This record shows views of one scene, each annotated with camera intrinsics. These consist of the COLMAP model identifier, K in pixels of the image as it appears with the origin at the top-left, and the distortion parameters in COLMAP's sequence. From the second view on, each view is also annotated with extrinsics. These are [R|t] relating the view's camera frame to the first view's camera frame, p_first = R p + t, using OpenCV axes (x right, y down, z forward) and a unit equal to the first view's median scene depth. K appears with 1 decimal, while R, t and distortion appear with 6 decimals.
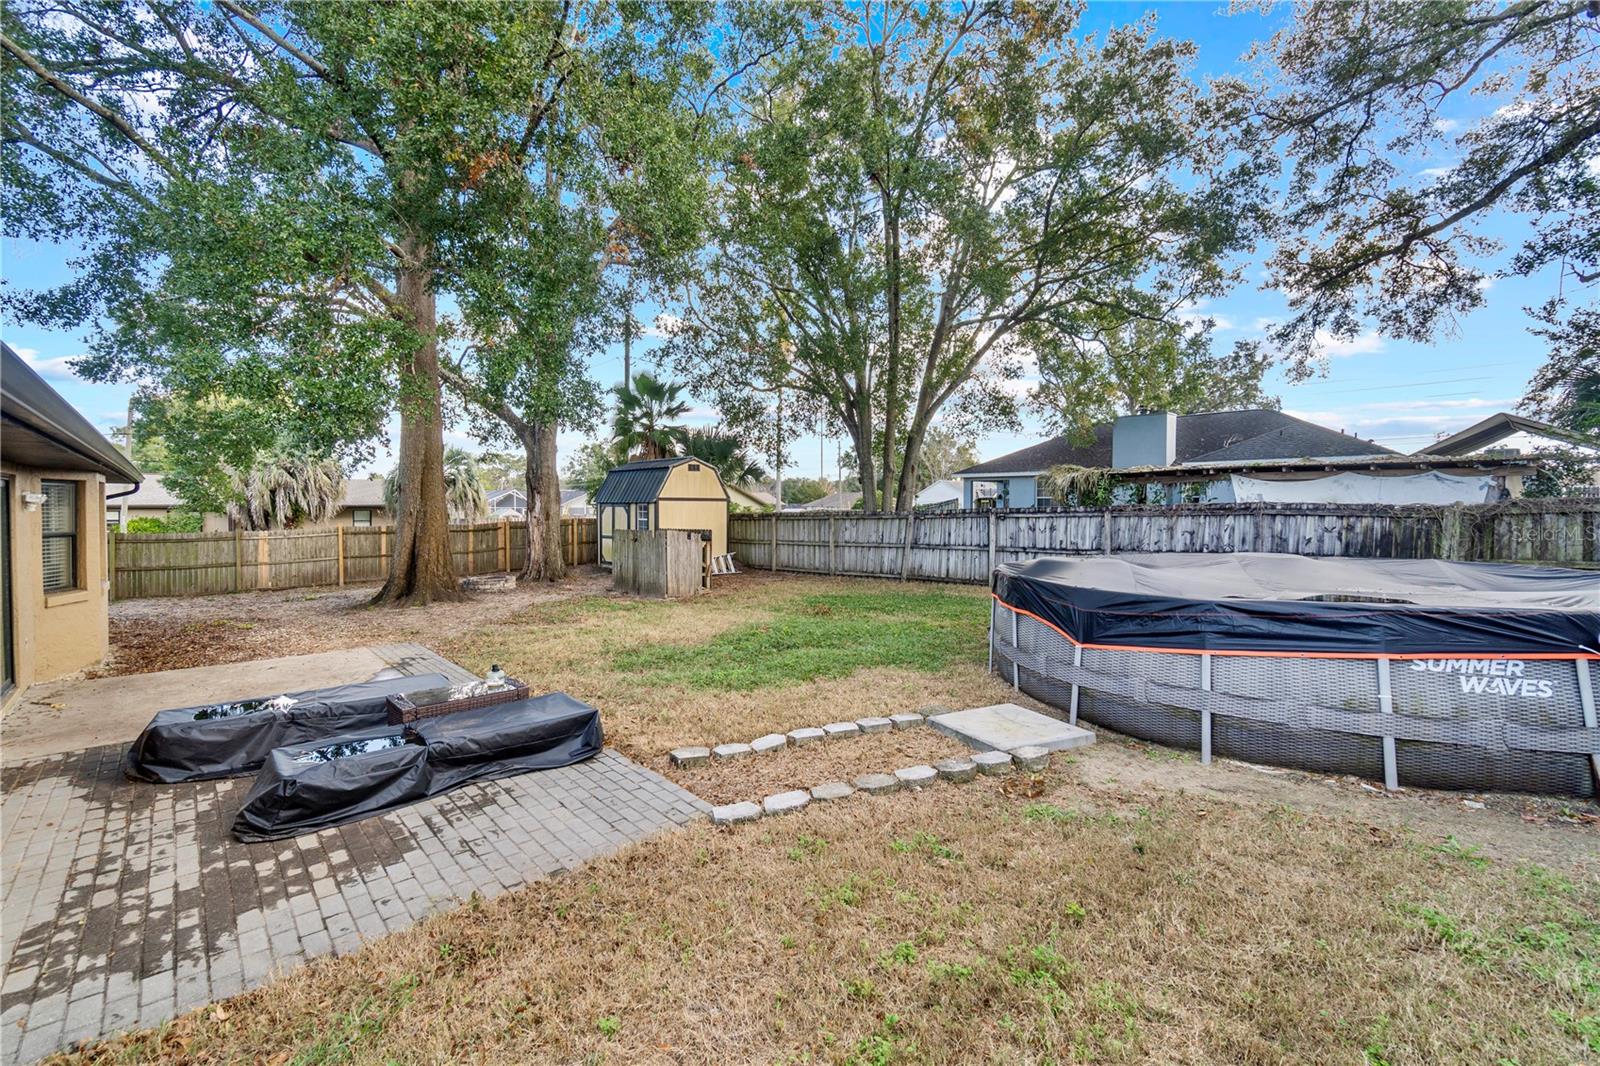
lens RADIAL K [[733.3, 0, 791.2], [0, 733.3, 527.1], [0, 0, 1]] dist [0.001927, 0.000339]
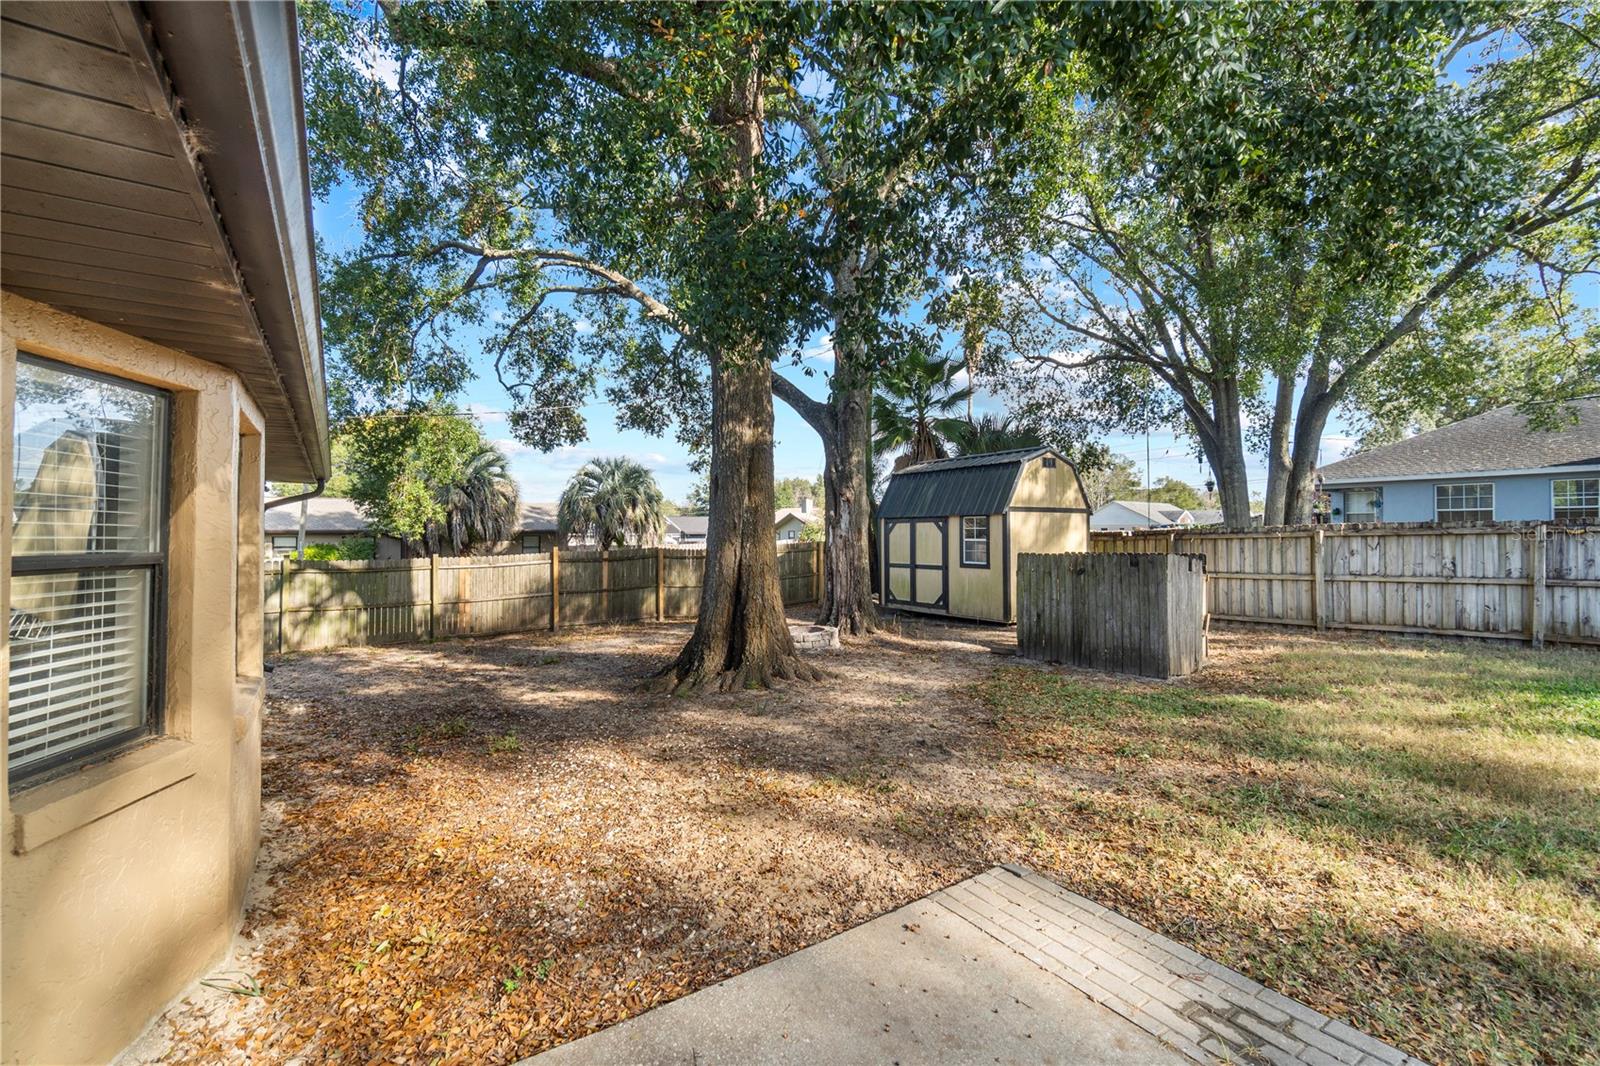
lens RADIAL K [[733.3, 0, 791.2], [0, 733.3, 527.1], [0, 0, 1]] dist [0.001927, 0.000339]
pose [[0.988973, -0.006948, -0.147933, -0.270793], [0.001413, 0.999296, -0.037490, 0.003001], [0.148089, 0.036868, 0.988287, 0.297899]]
